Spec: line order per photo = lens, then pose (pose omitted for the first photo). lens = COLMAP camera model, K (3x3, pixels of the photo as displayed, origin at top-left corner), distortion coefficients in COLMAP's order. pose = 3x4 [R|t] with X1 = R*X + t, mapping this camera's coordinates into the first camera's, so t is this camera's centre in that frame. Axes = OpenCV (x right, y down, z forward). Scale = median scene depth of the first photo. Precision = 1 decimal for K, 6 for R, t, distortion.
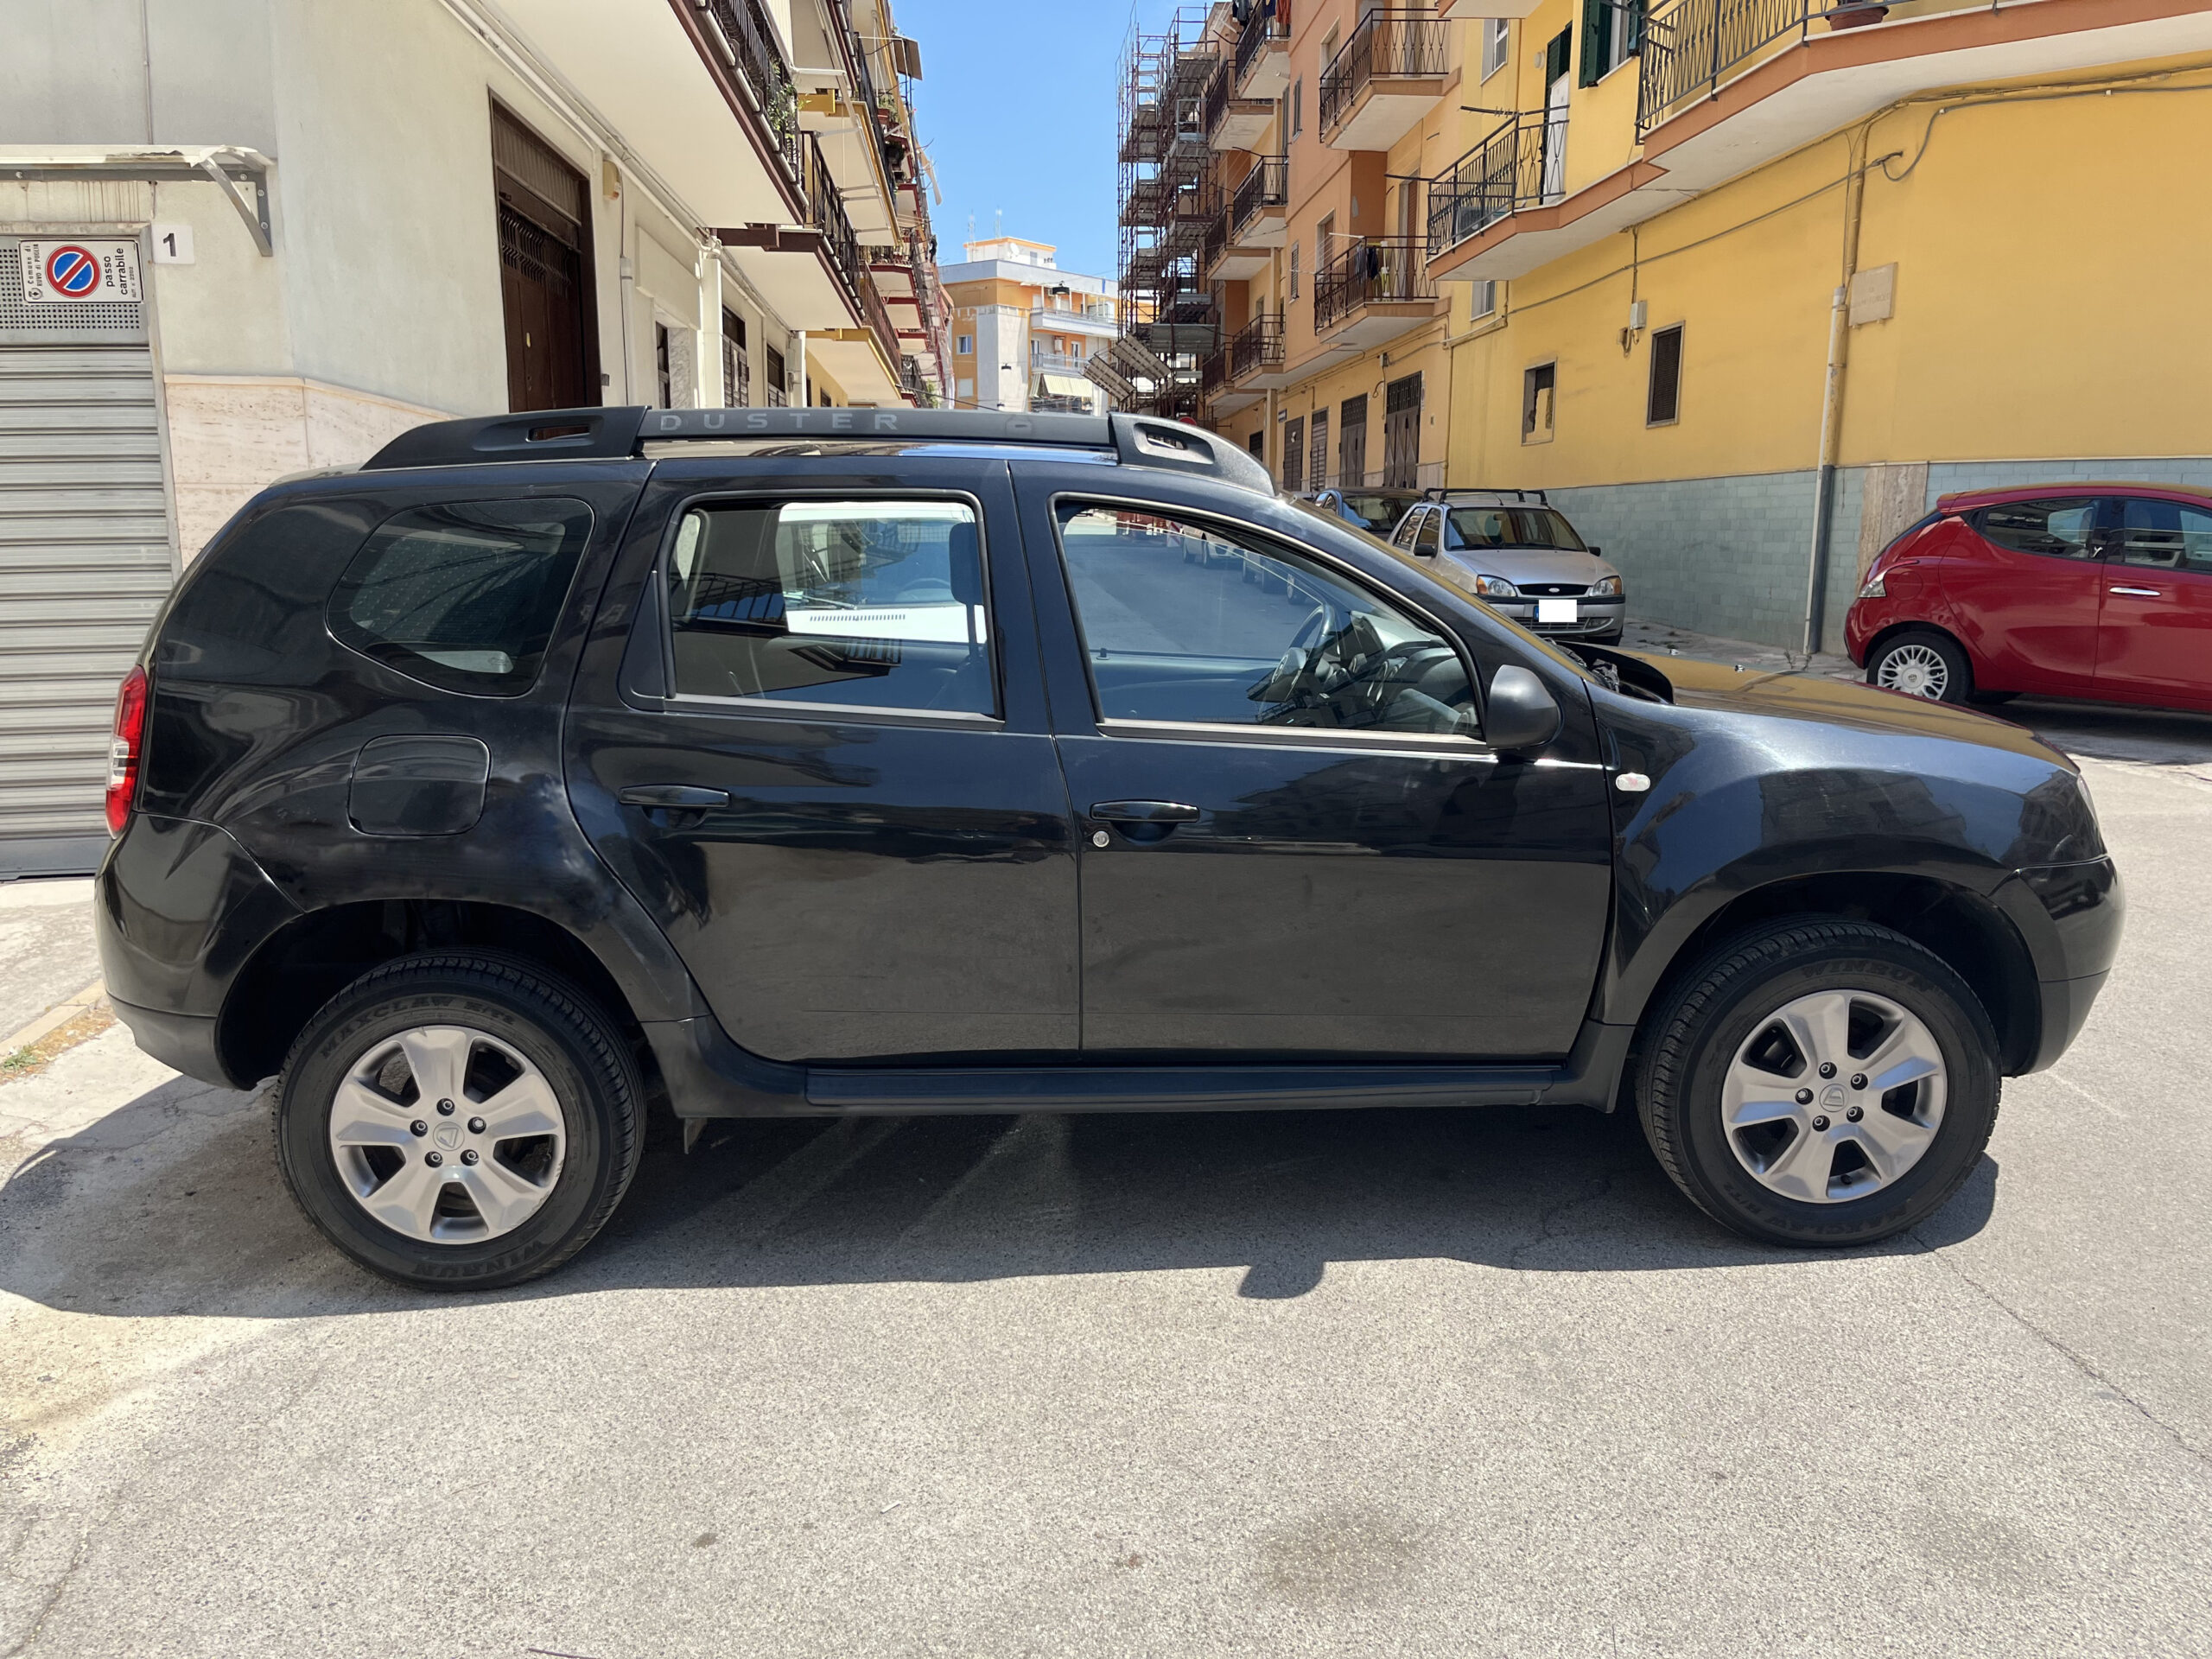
lens RADIAL K [[1692.3, 0, 1106.0], [0, 1692.3, 829.5], [0, 0, 1]] dist [0.078071, -0.120097]
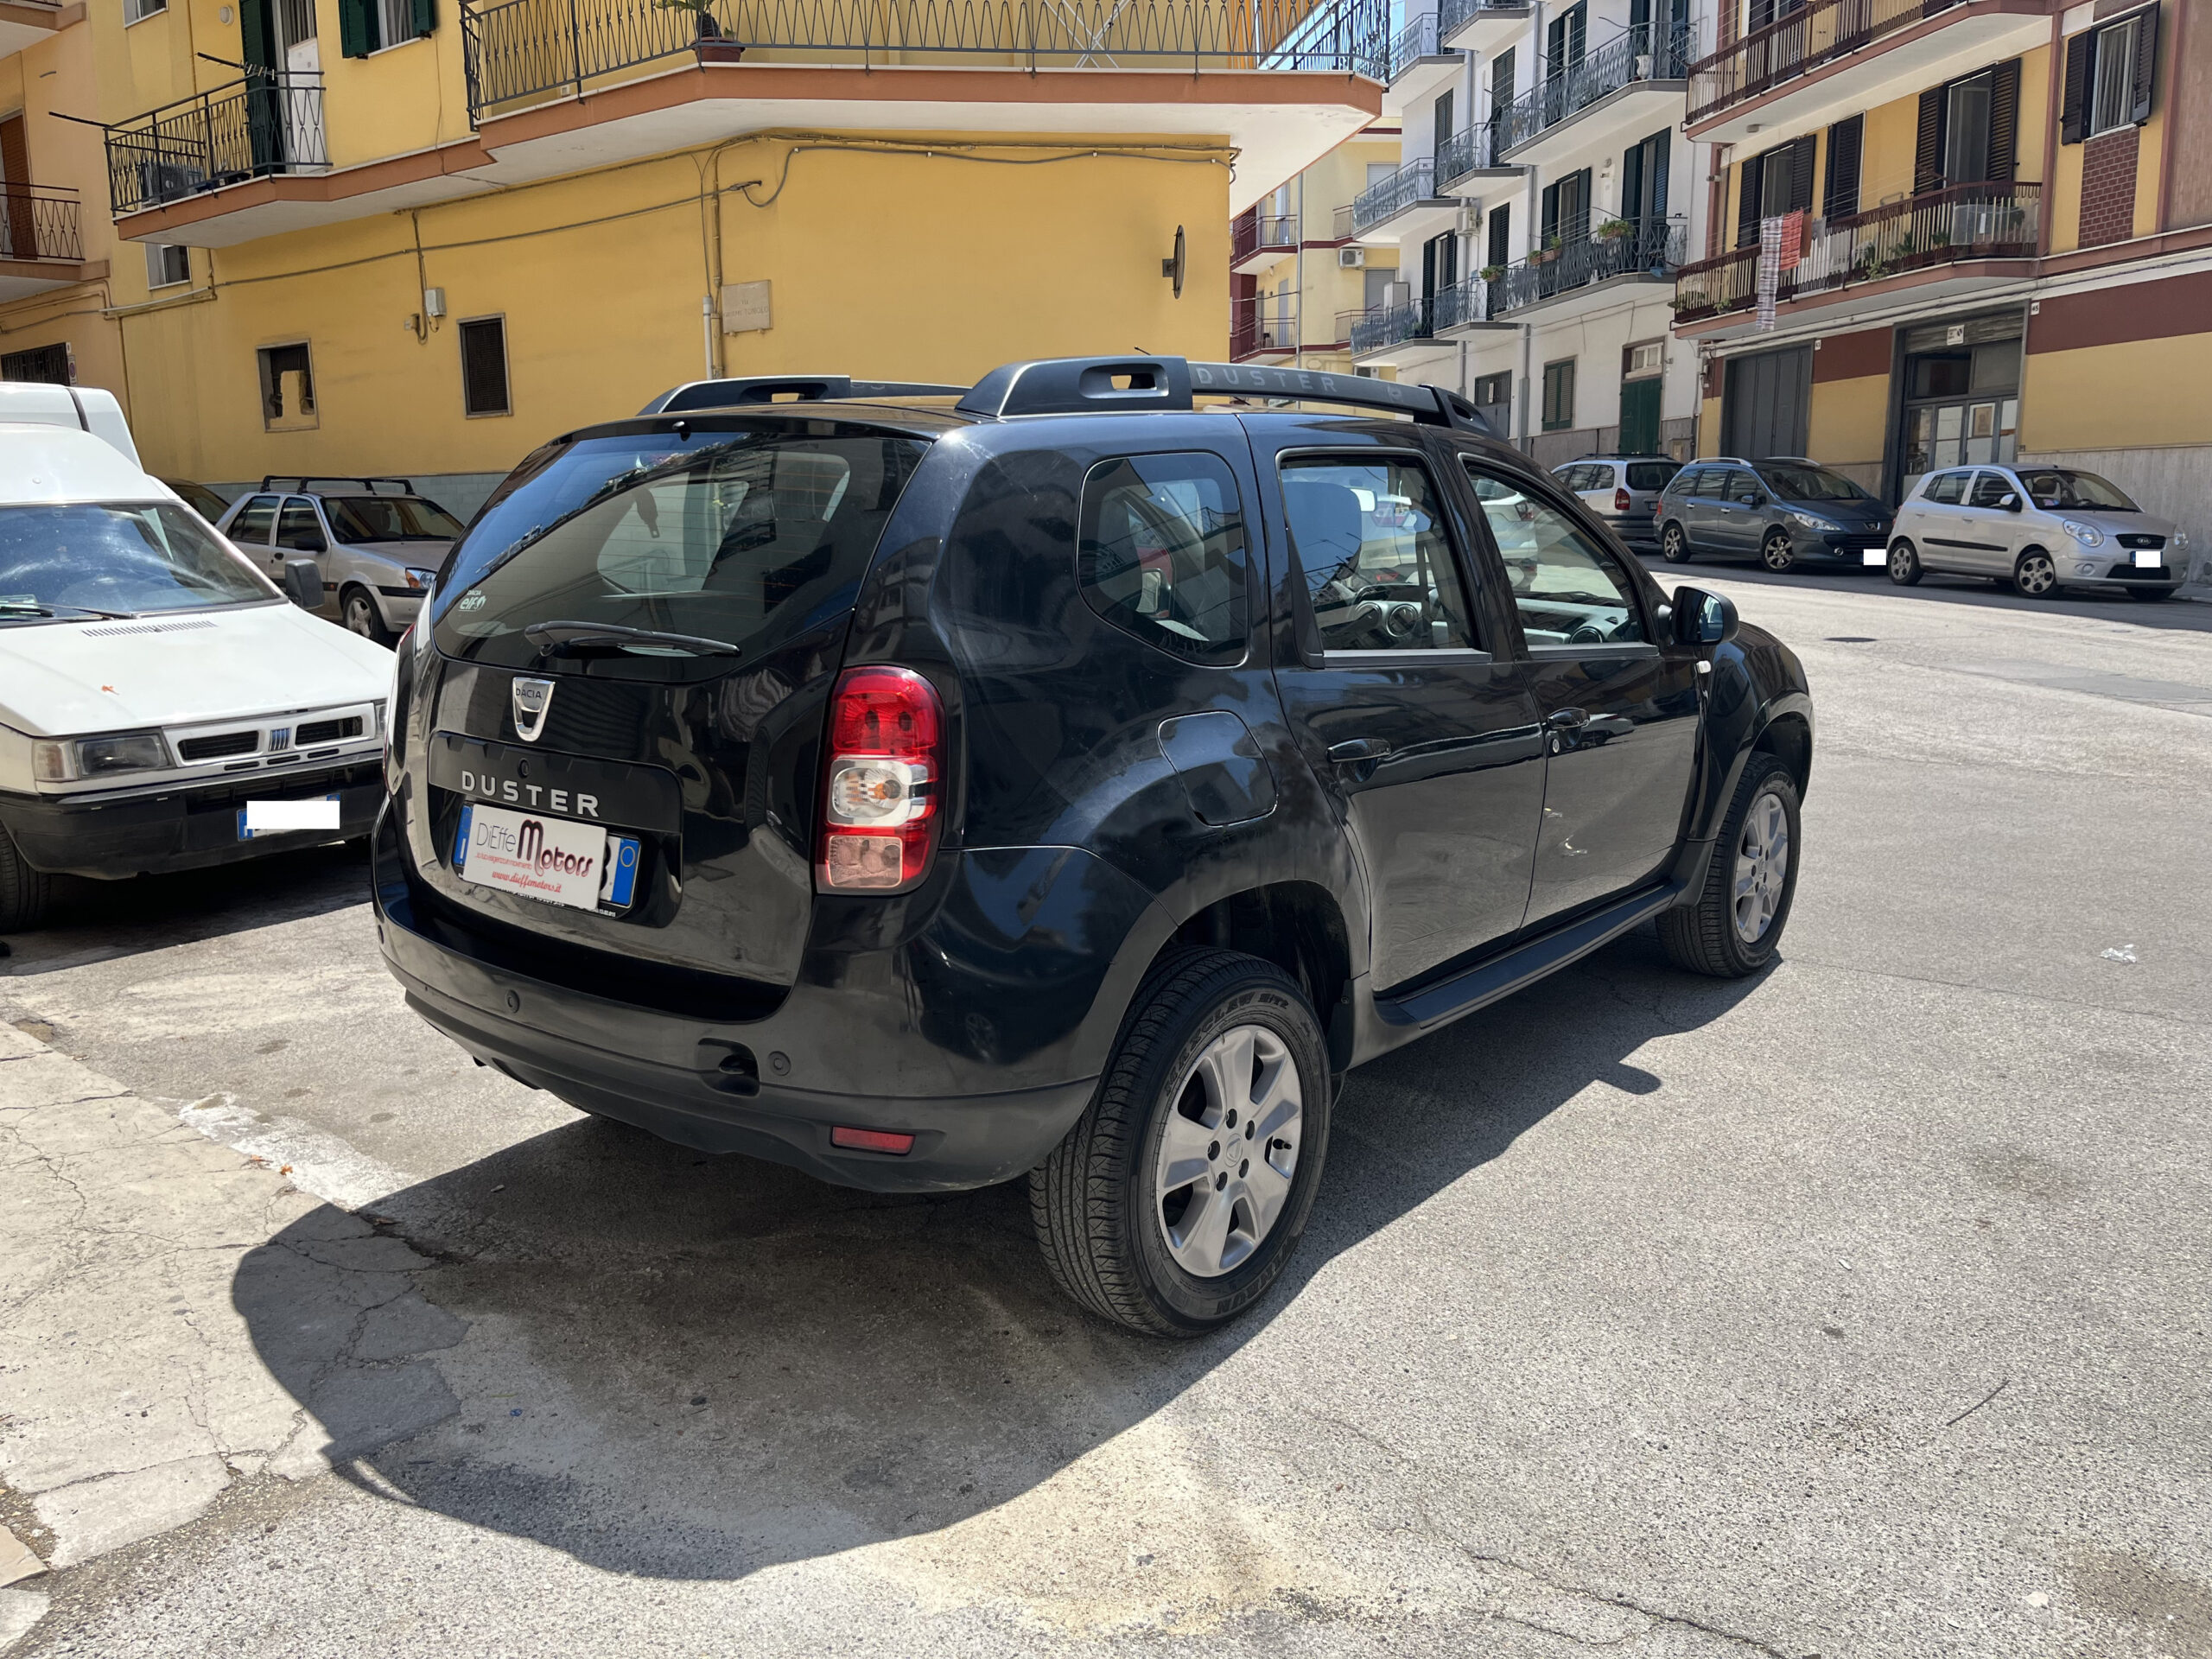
lens RADIAL K [[1691.1, 0, 1099.5], [0, 1691.1, 819.1], [0, 0, 1]] dist [0.069052, -0.097962]
pose [[0.663776, -0.142006, 0.734326, -0.523282], [0.145718, 0.987550, 0.059257, -0.029160], [-0.733599, 0.067671, 0.676205, 0.206911]]
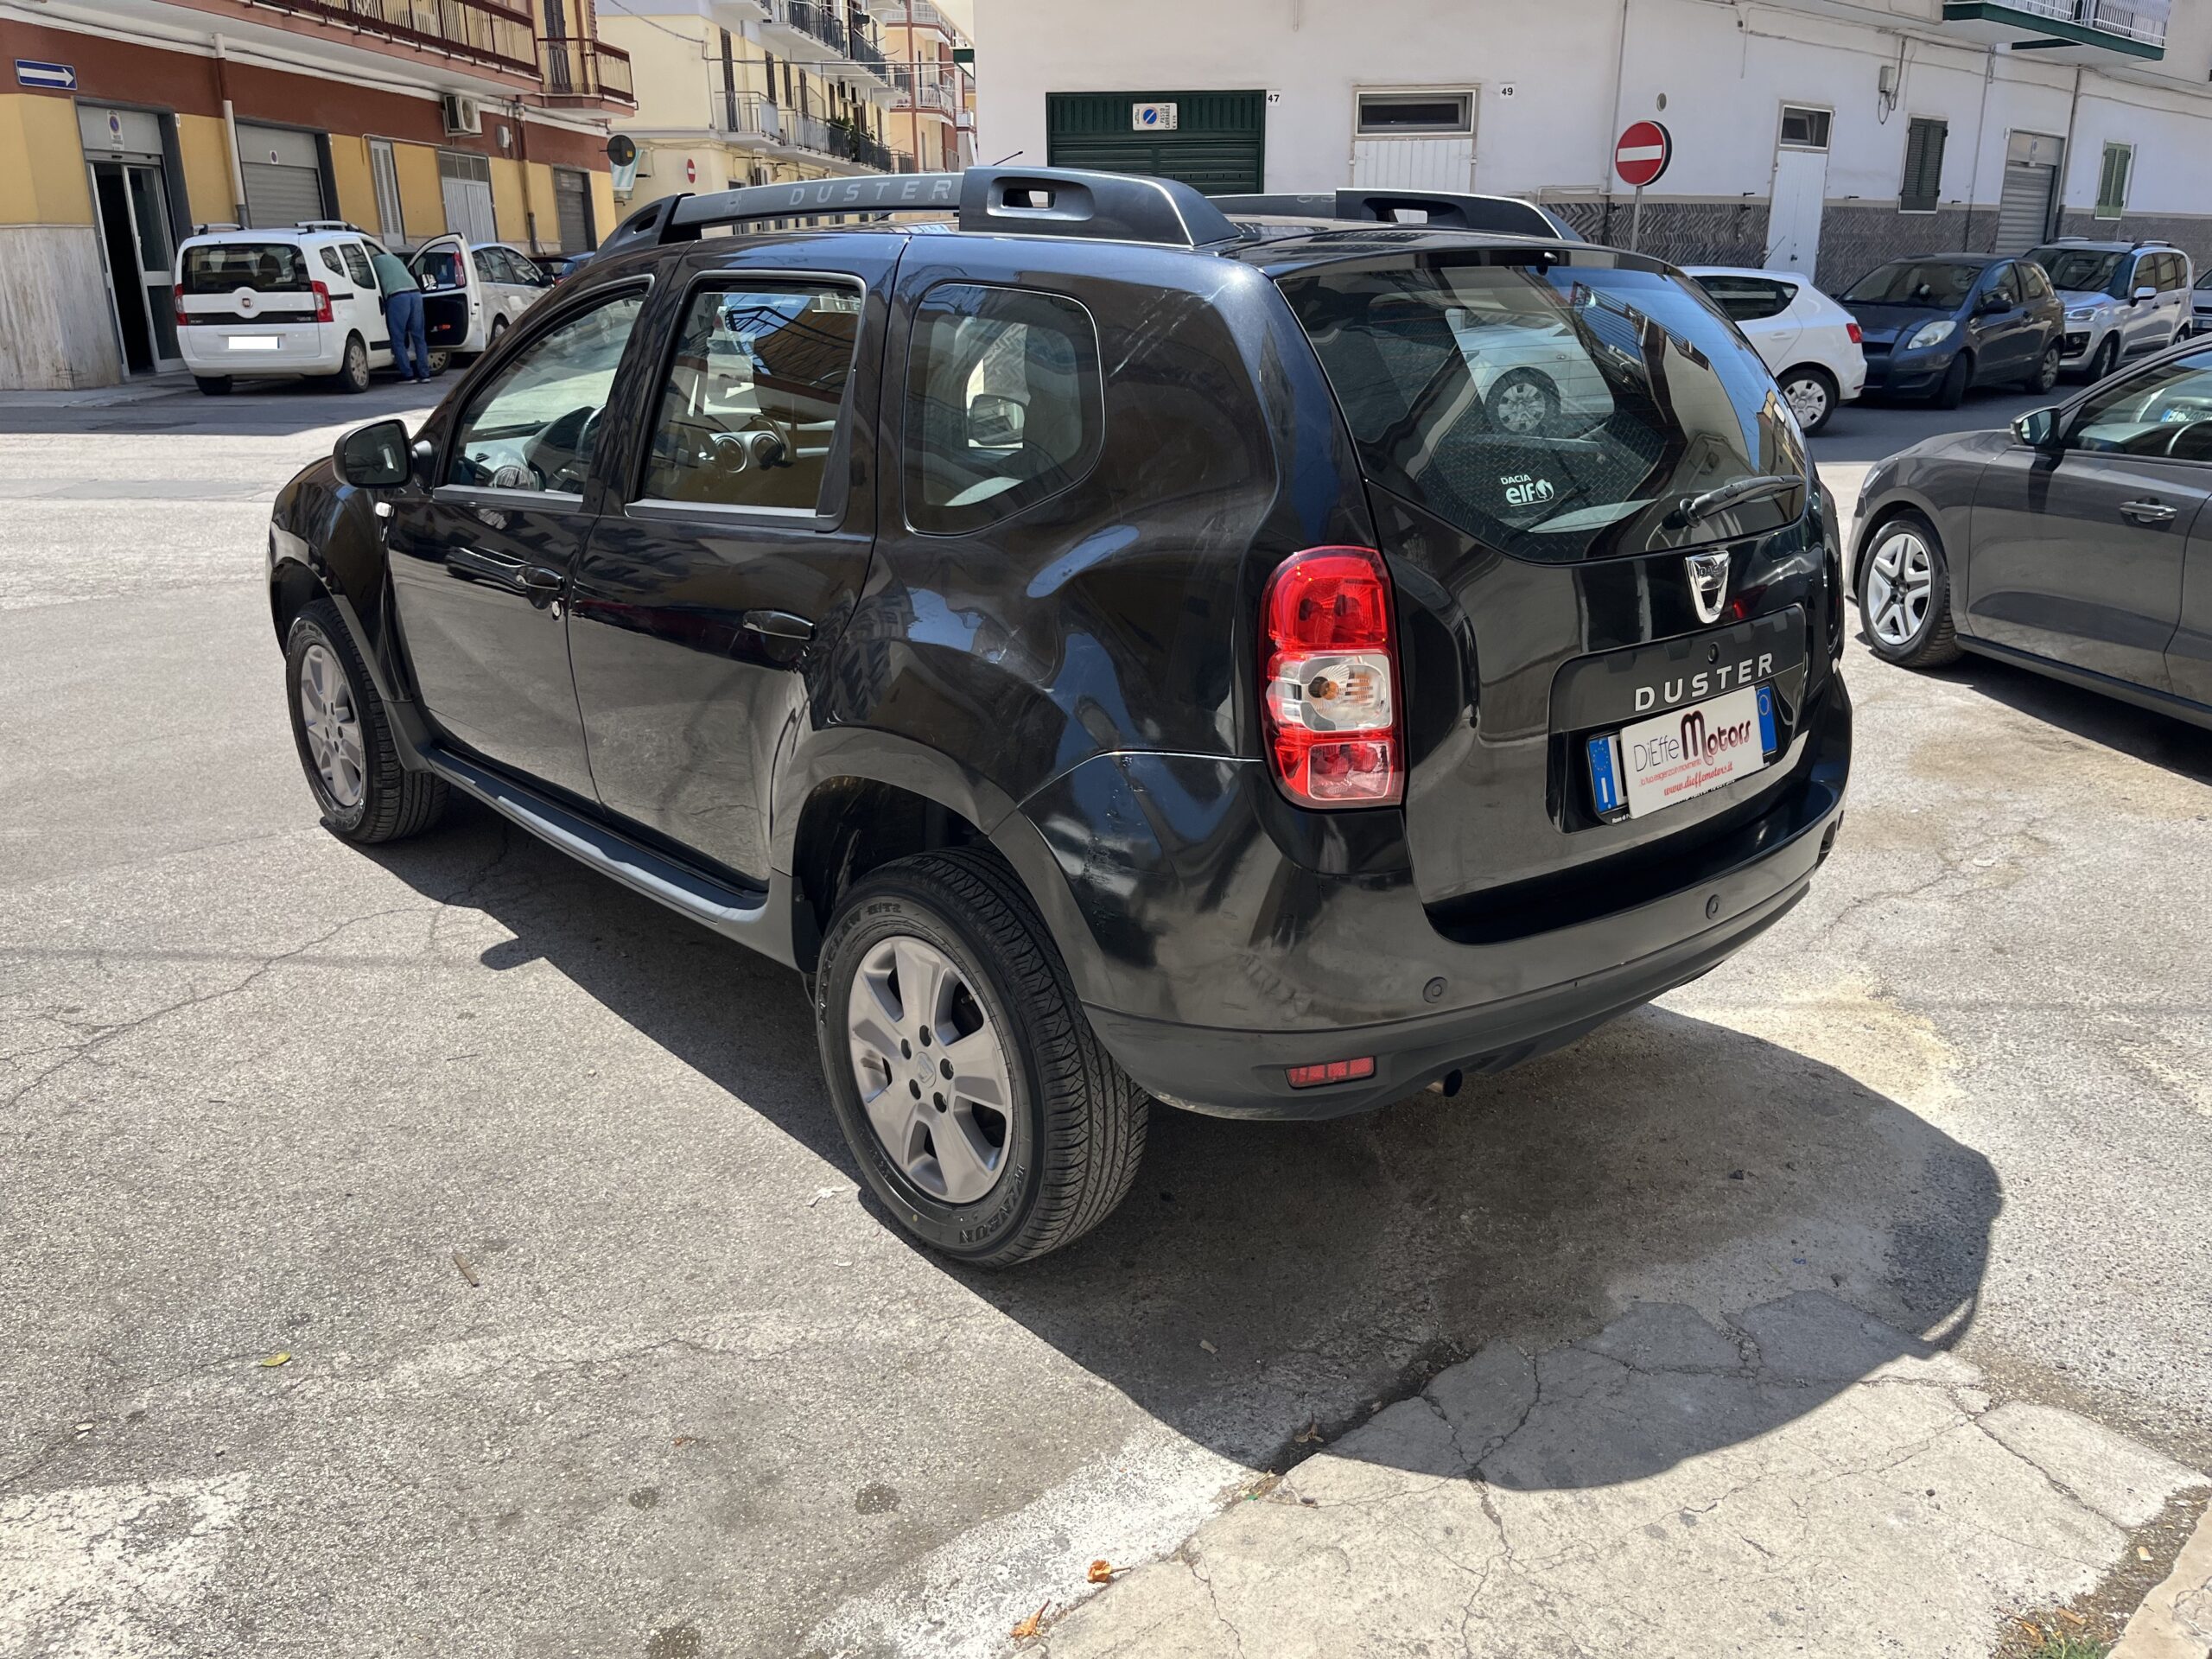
lens RADIAL K [[1674.8, 0, 1106.0], [0, 1674.8, 829.5], [0, 0, 1]] dist [0.103966, -0.146716]
pose [[-0.645268, -0.238519, 0.725767, -0.503345], [0.142702, 0.895658, 0.421227, -0.179072], [-0.750510, 0.375373, -0.543903, 0.909565]]
